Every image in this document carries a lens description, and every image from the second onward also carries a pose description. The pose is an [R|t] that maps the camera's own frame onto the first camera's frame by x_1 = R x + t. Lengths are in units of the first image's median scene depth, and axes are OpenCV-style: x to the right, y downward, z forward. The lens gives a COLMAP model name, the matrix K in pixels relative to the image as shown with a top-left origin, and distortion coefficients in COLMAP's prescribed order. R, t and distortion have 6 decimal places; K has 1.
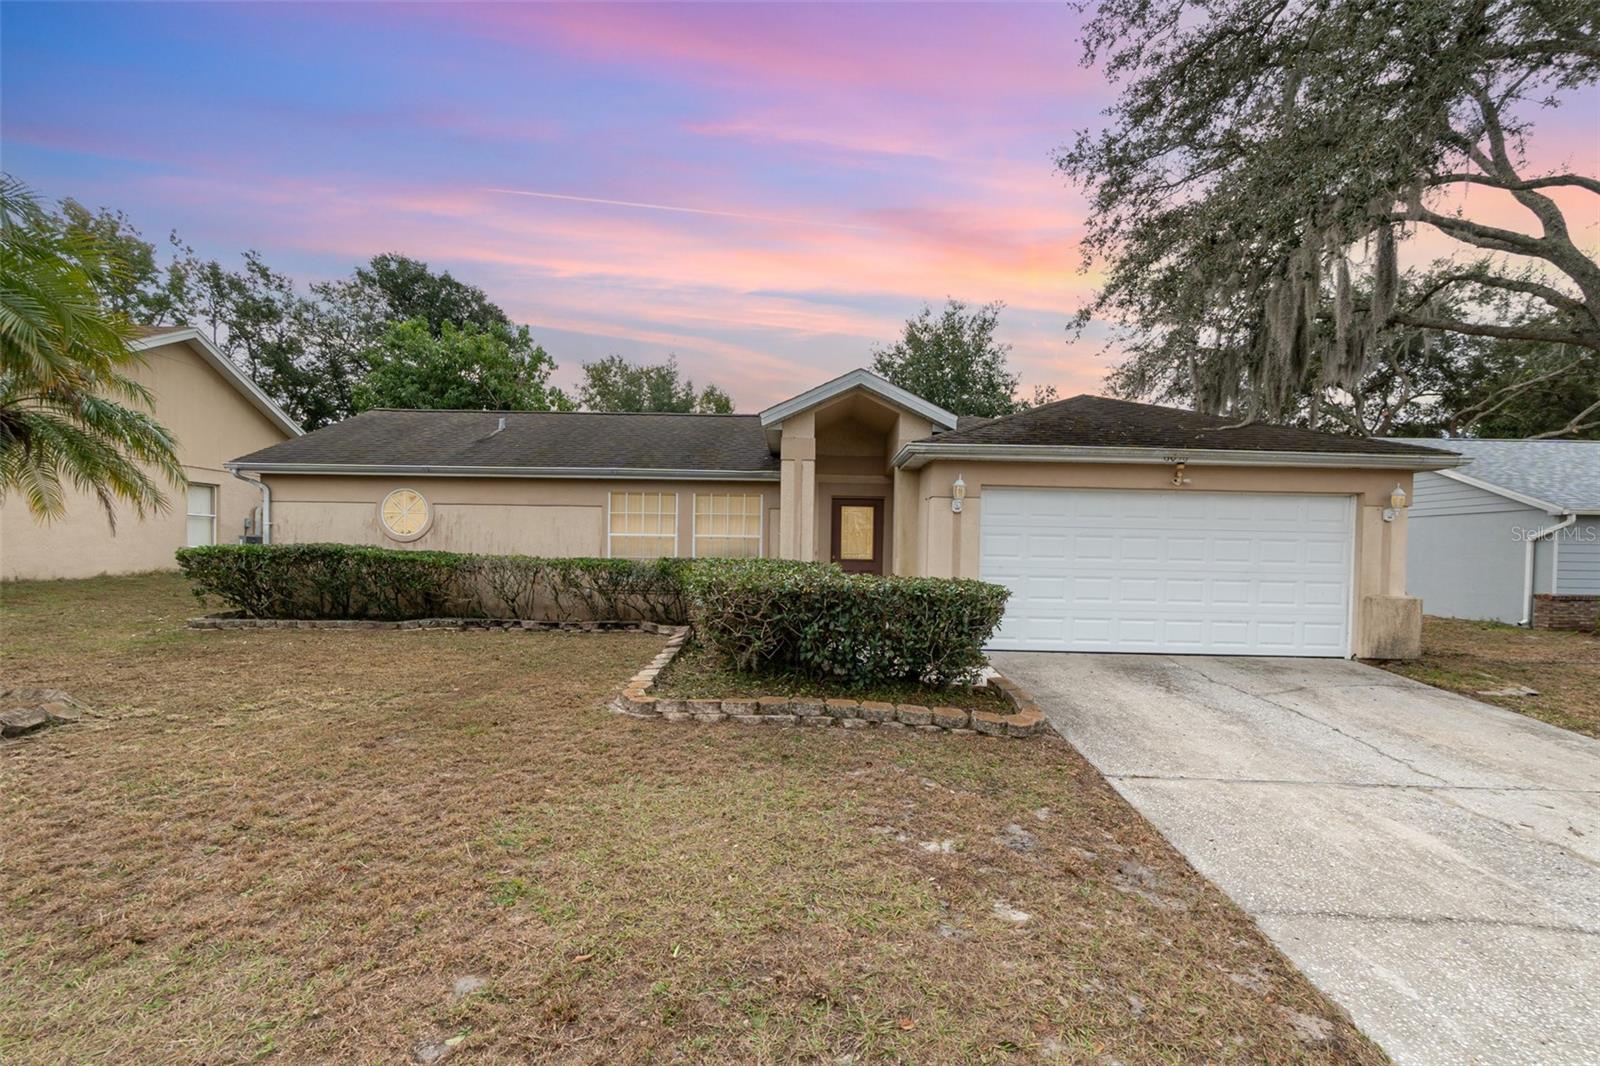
lens RADIAL K [[695.6, 0, 802.6], [0, 695.6, 538.4], [0, 0, 1]] dist [-0.003225, -0.000442]
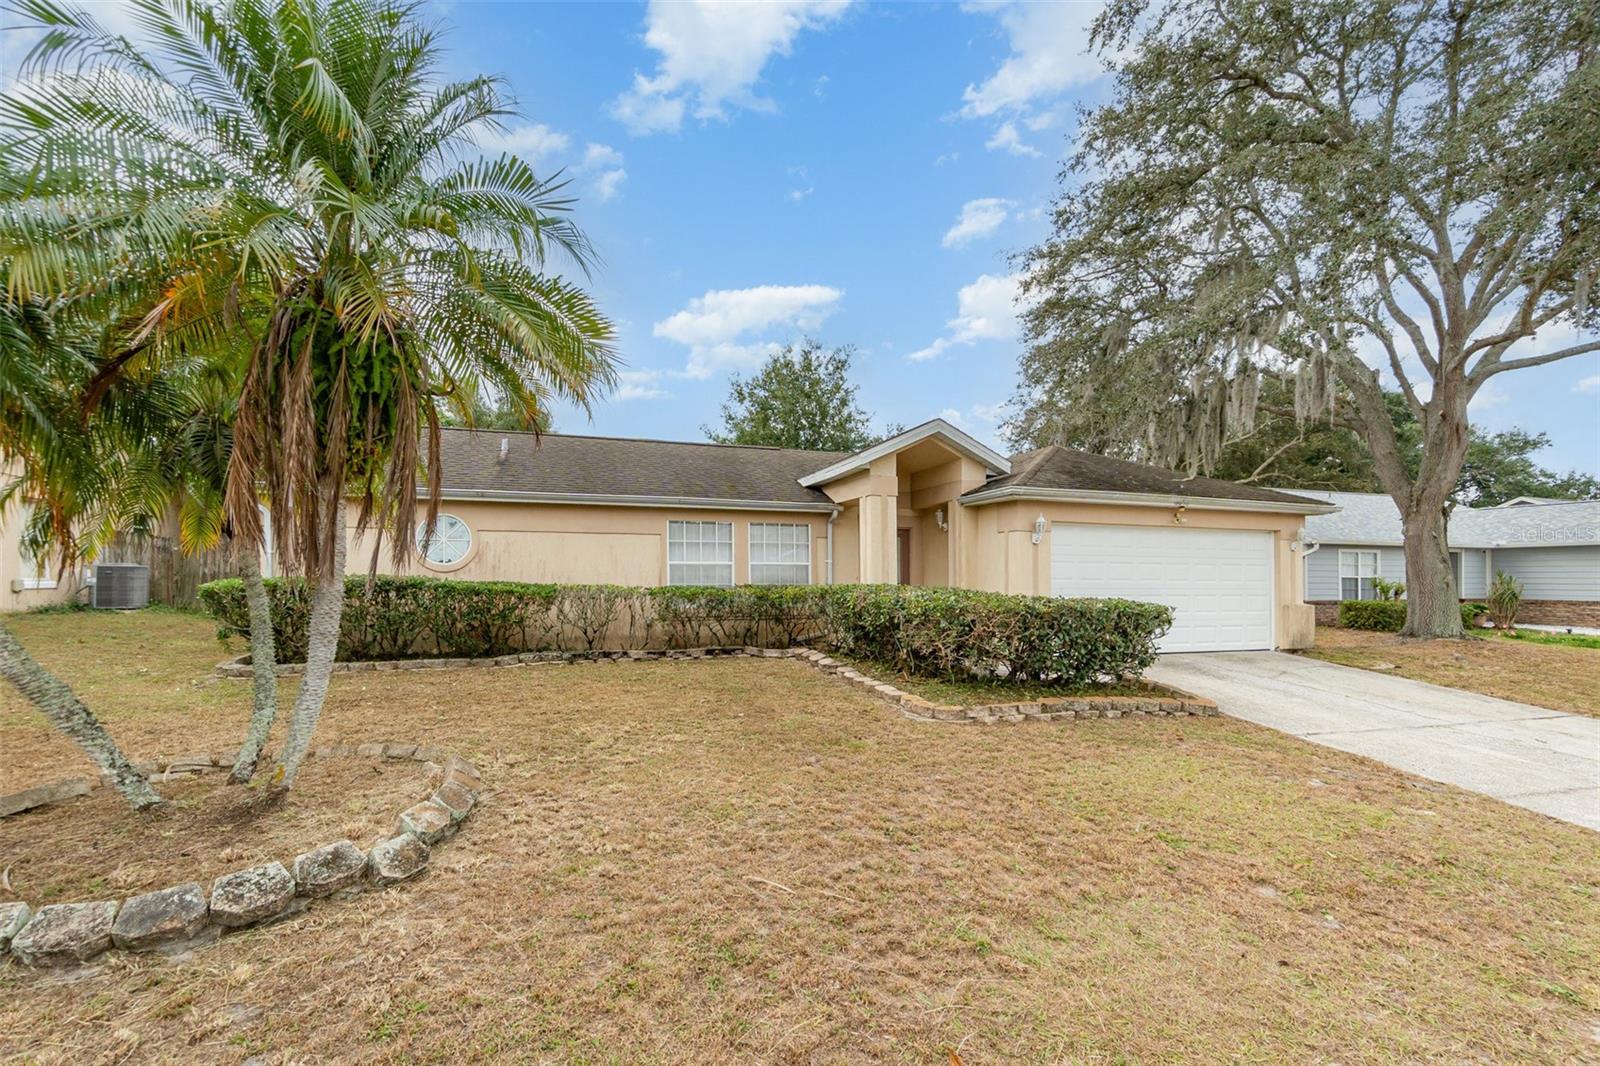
lens RADIAL K [[695.6, 0, 795.3], [0, 695.6, 538.4], [0, 0, 1]] dist [-0.003225, -0.000442]
pose [[0.949448, 0.004863, 0.313887, -0.490633], [0.004921, 0.999527, -0.030369, -0.010363], [-0.313886, 0.030378, 0.948975, -0.017493]]
